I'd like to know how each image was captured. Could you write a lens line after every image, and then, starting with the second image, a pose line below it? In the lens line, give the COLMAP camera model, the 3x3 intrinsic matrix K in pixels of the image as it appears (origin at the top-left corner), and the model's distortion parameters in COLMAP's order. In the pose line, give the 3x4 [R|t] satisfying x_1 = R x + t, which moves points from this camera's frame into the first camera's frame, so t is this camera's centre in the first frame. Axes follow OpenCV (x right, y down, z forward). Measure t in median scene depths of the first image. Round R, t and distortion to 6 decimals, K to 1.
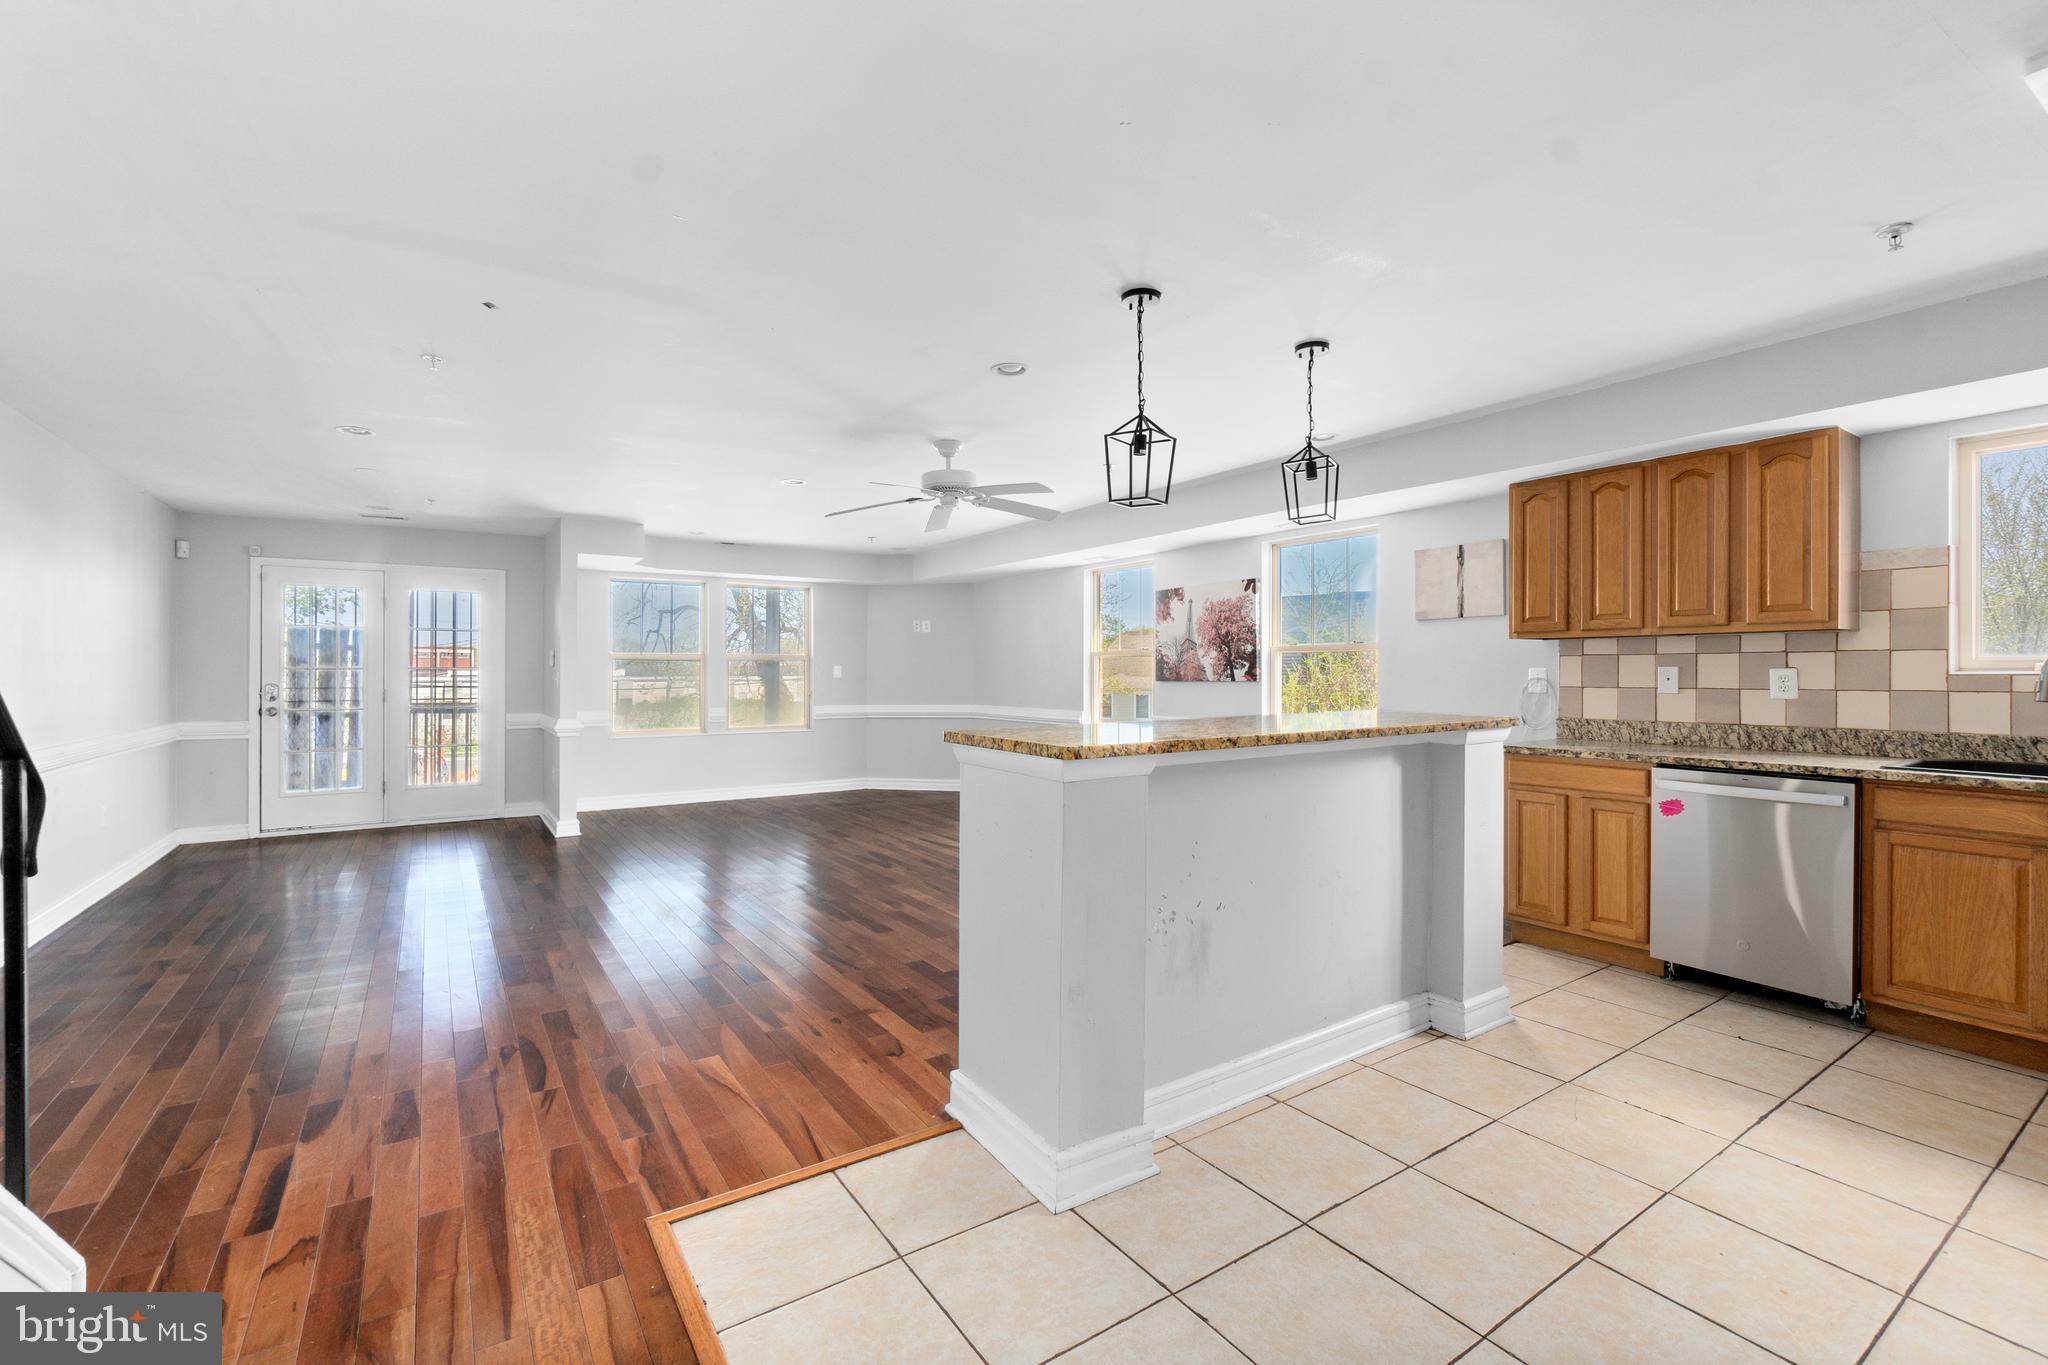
lens RADIAL K [[879.8, 0, 1016.5], [0, 879.8, 674.1], [0, 0, 1]] dist [-0.009455, 0.000959]
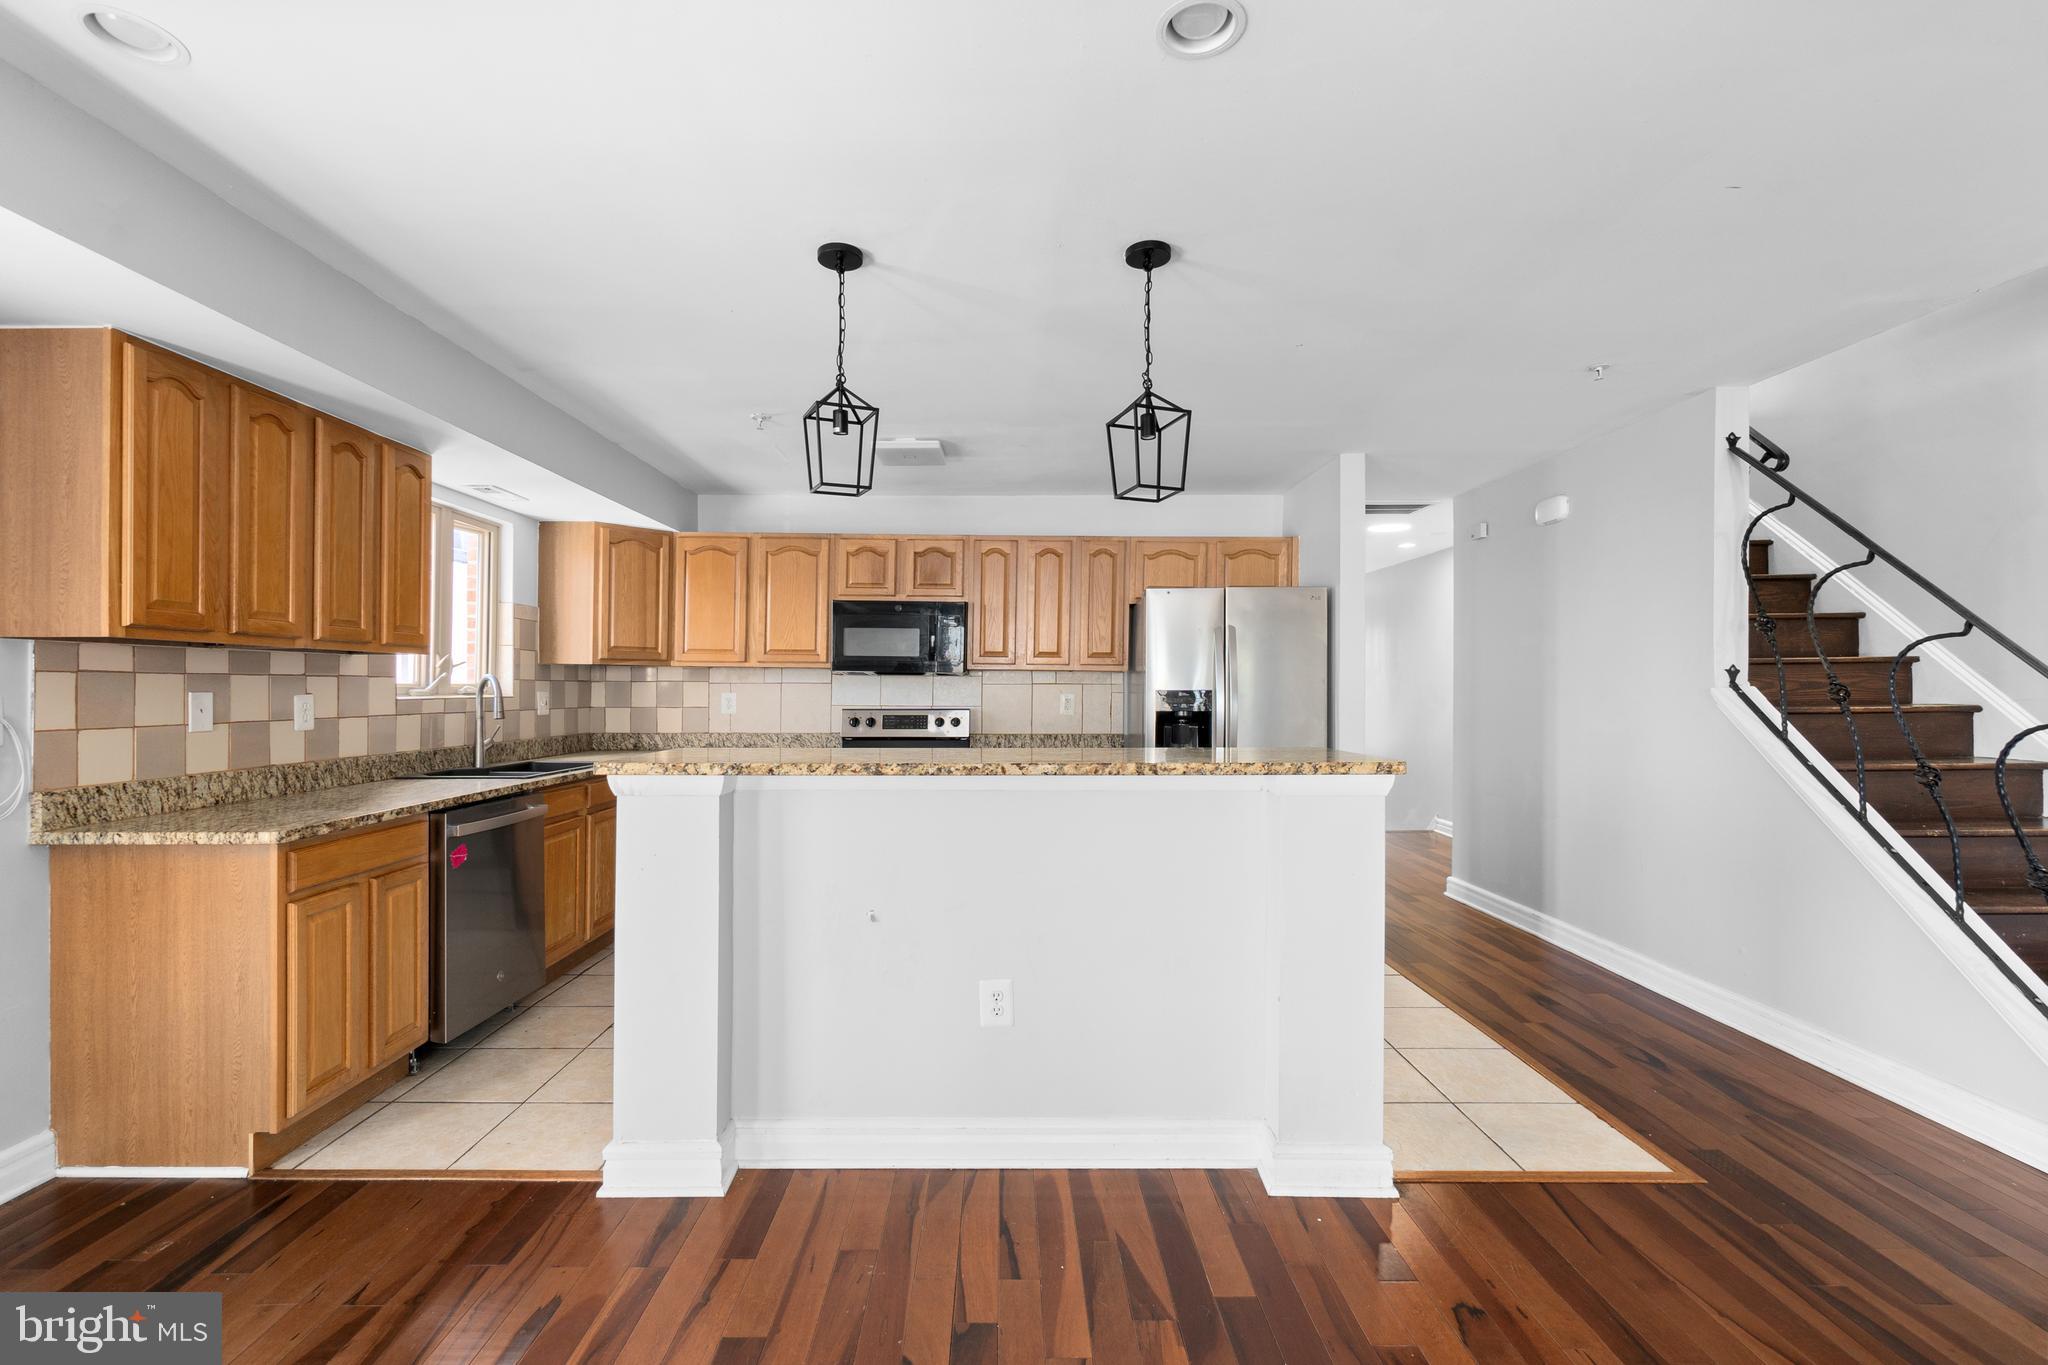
lens RADIAL K [[889.3, 0, 1013.5], [0, 889.3, 680.9], [0, 0, 1]] dist [-0.009063, 0.000027]
pose [[-0.834792, 0.011452, 0.550446, -0.144405], [0.009403, 0.999934, -0.006542, -0.006373], [-0.550485, -0.000285, -0.834845, 1.124895]]
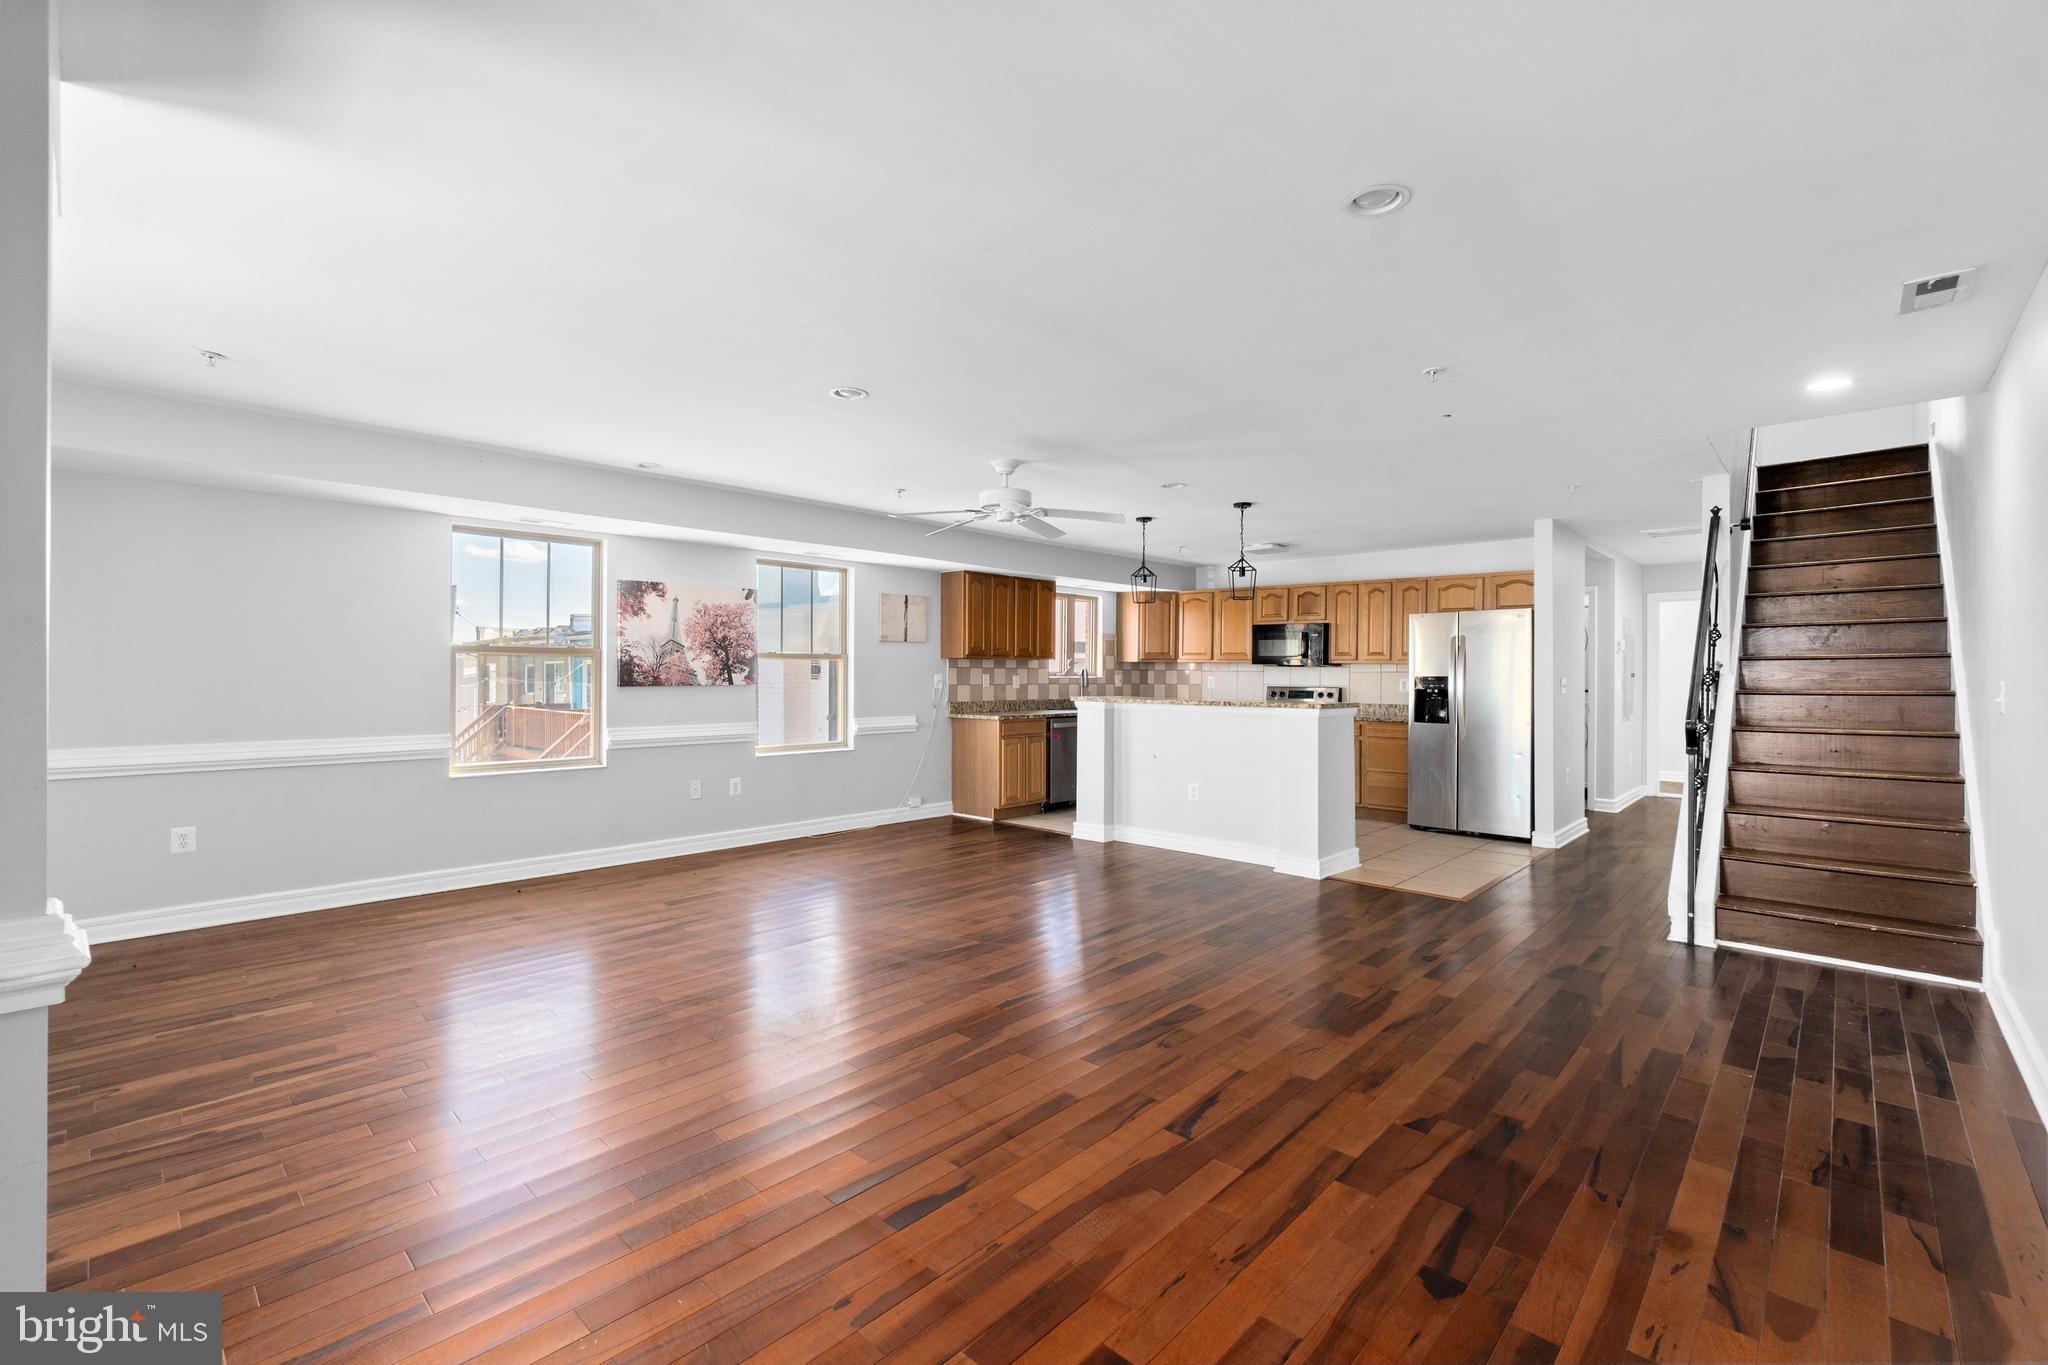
lens RADIAL K [[879.8, 0, 1016.5], [0, 879.8, 674.1], [0, 0, 1]] dist [-0.009455, 0.000959]
pose [[-0.225468, 0.004272, 0.974241, -1.170395], [0.002060, 0.999990, -0.003908, -0.000144], [-0.974248, 0.001126, -0.225474, 1.281749]]
